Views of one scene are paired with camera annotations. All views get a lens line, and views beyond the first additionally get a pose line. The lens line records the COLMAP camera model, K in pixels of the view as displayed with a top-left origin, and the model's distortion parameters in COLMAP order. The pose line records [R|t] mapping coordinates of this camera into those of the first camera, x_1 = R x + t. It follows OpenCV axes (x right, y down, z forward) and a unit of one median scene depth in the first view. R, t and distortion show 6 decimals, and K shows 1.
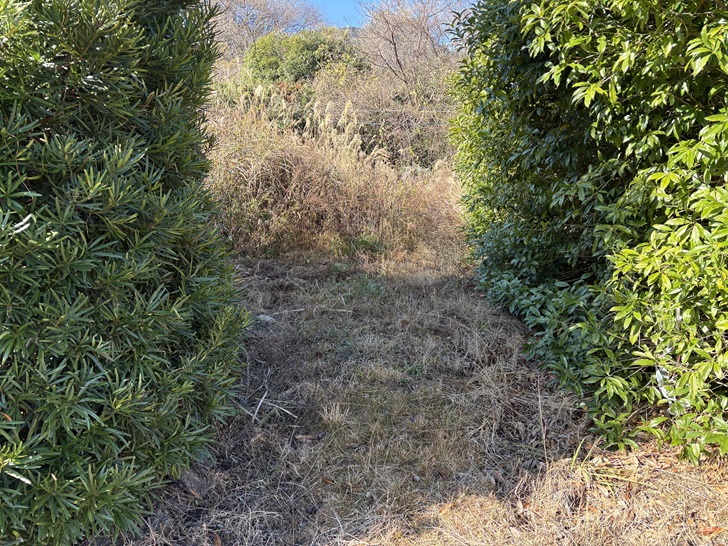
lens RADIAL K [[563.0, 0, 364.0], [0, 563.0, 273.0], [0, 0, 1]] dist [0.095169, -0.079368]
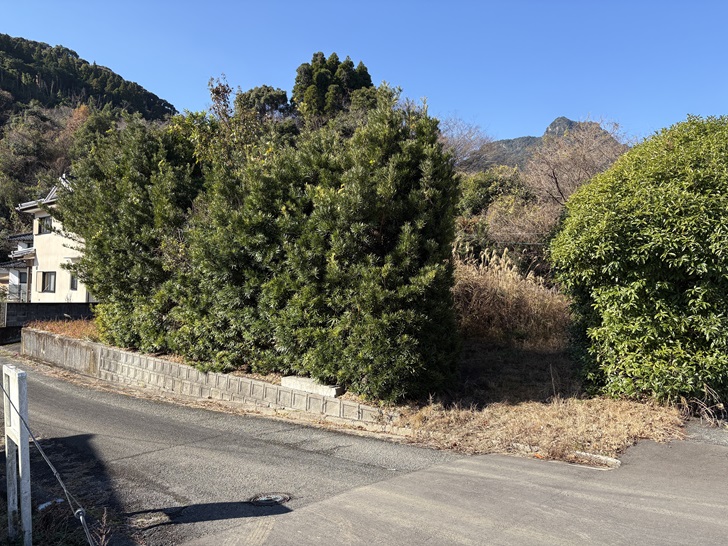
lens RADIAL K [[563.0, 0, 364.0], [0, 563.0, 273.0], [0, 0, 1]] dist [0.095169, -0.079368]
pose [[0.953702, -0.022936, -0.299879, 0.075676], [-0.032212, 0.983563, -0.177668, 0.082323], [0.299024, 0.179102, 0.937287, -0.744783]]
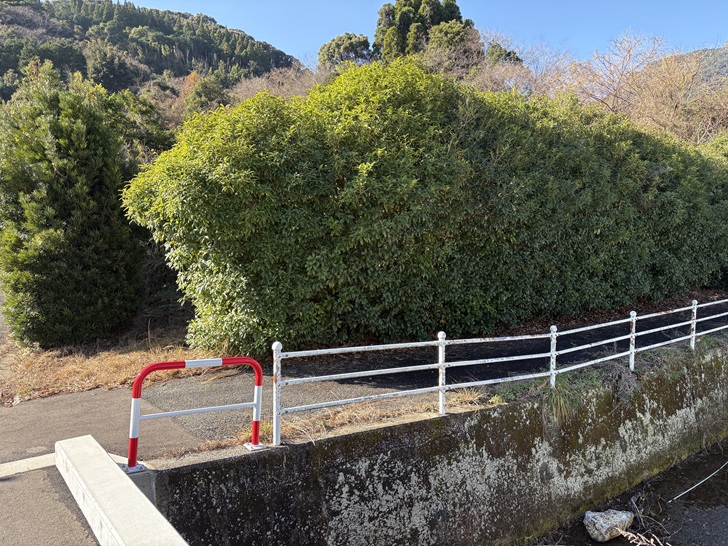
lens RADIAL K [[563.0, 0, 364.0], [0, 563.0, 273.0], [0, 0, 1]] dist [0.095169, -0.079368]
pose [[0.850538, -0.006744, -0.525871, 1.047378], [-0.038737, 0.996398, -0.075431, 0.031018], [0.524486, 0.084527, 0.847213, -0.381155]]
